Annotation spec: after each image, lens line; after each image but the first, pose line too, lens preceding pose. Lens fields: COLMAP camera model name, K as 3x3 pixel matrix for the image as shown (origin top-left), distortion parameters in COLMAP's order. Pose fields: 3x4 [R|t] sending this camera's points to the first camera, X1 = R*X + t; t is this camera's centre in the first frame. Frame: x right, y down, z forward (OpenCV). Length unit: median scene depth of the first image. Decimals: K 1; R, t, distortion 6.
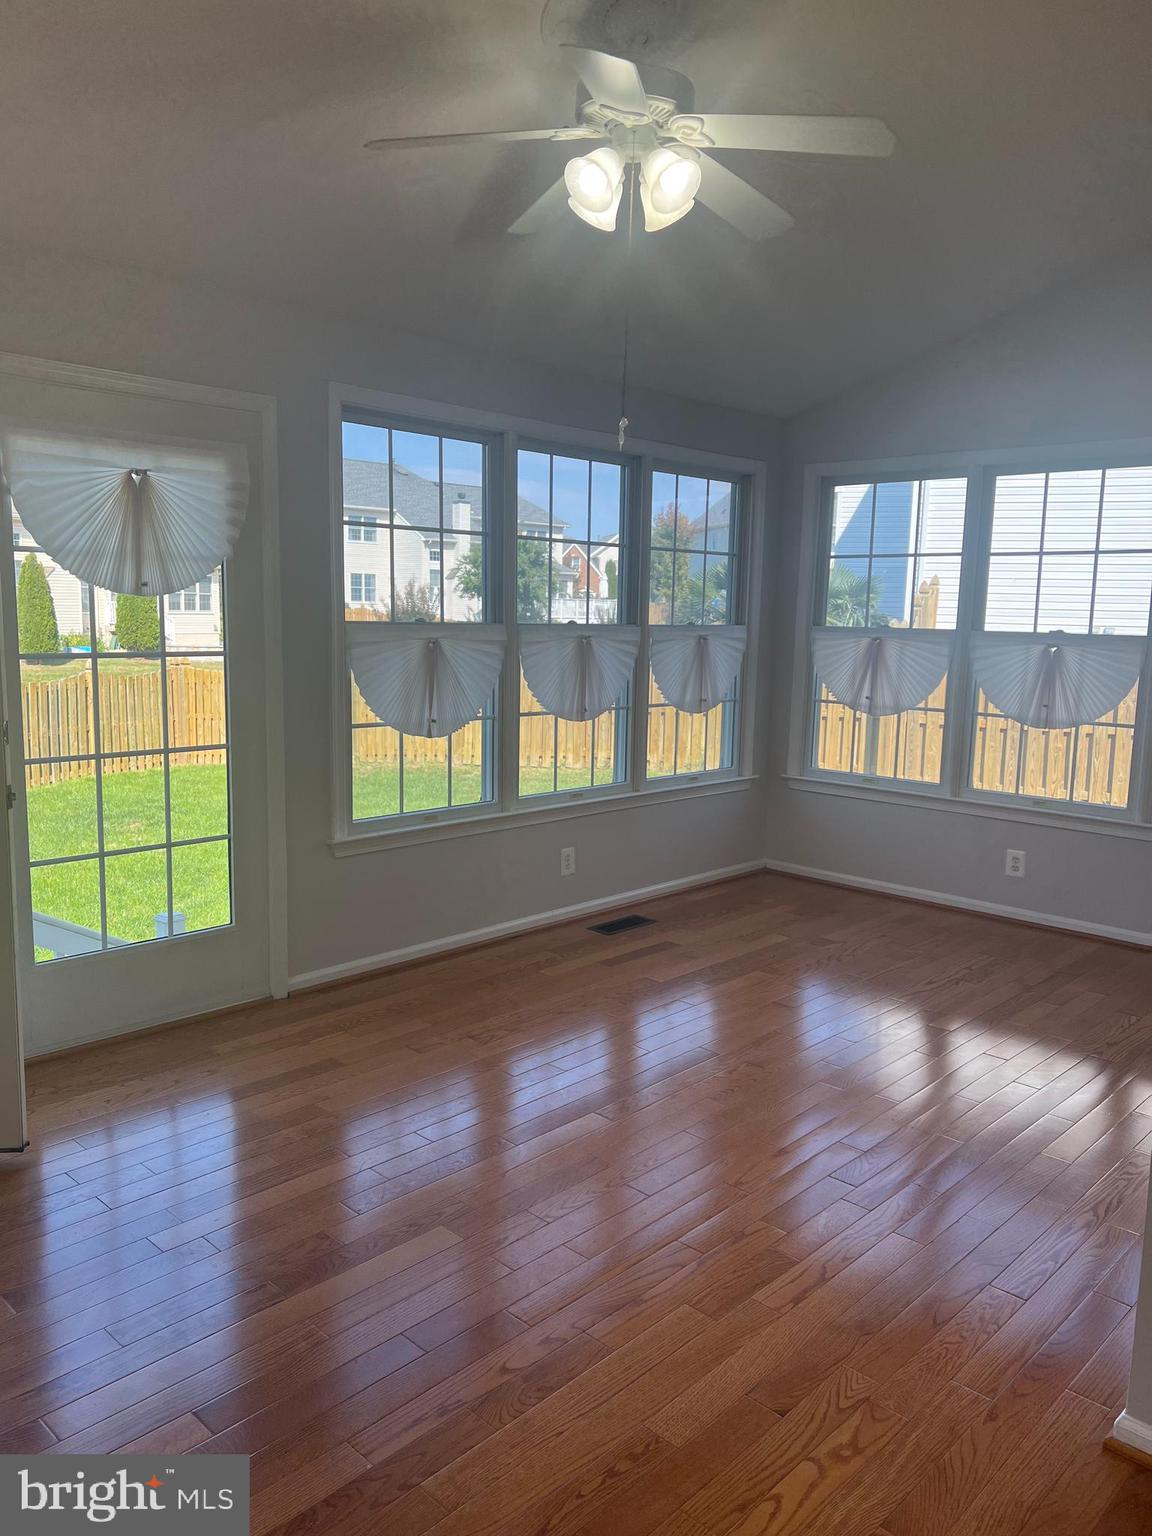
lens RADIAL K [[1155.6, 0, 580.1], [0, 1155.6, 775.1], [0, 0, 1]] dist [0.039885, -0.050906]
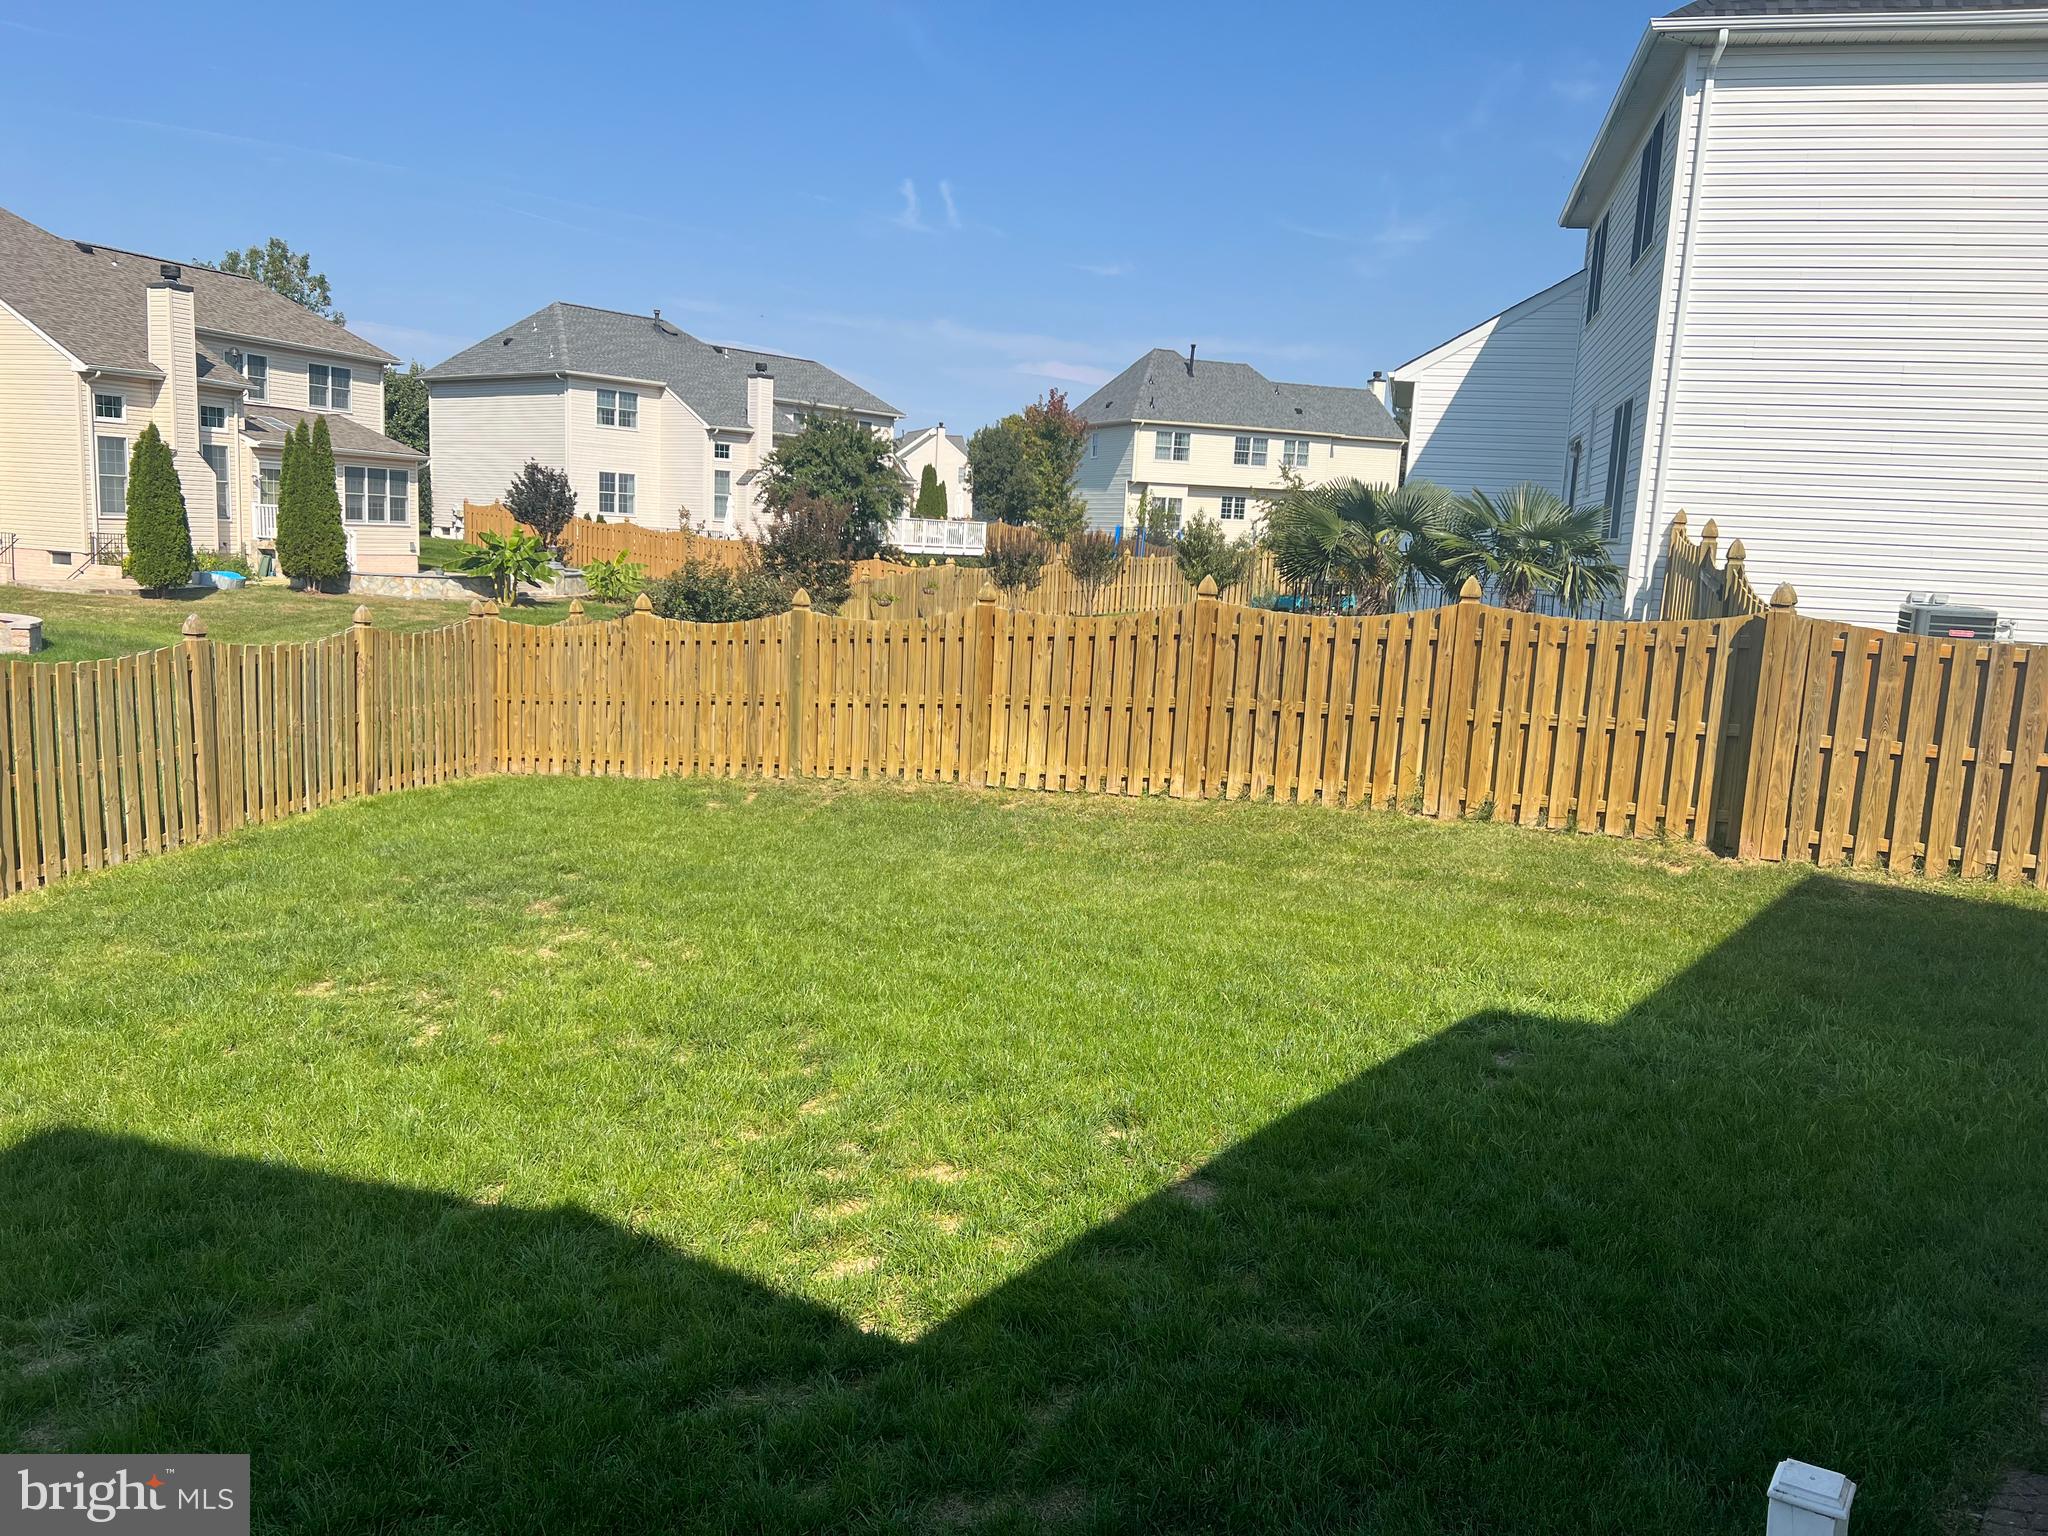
lens RADIAL K [[1540.8, 0, 1020.4], [0, 1540.8, 773.6], [0, 0, 1]] dist [0.039885, -0.050906]
pose [[0.992814, 0.009541, 0.119285, -0.076703], [-0.011173, 0.999853, 0.013020, -0.011504], [-0.119143, -0.014260, 0.992775, 0.064575]]
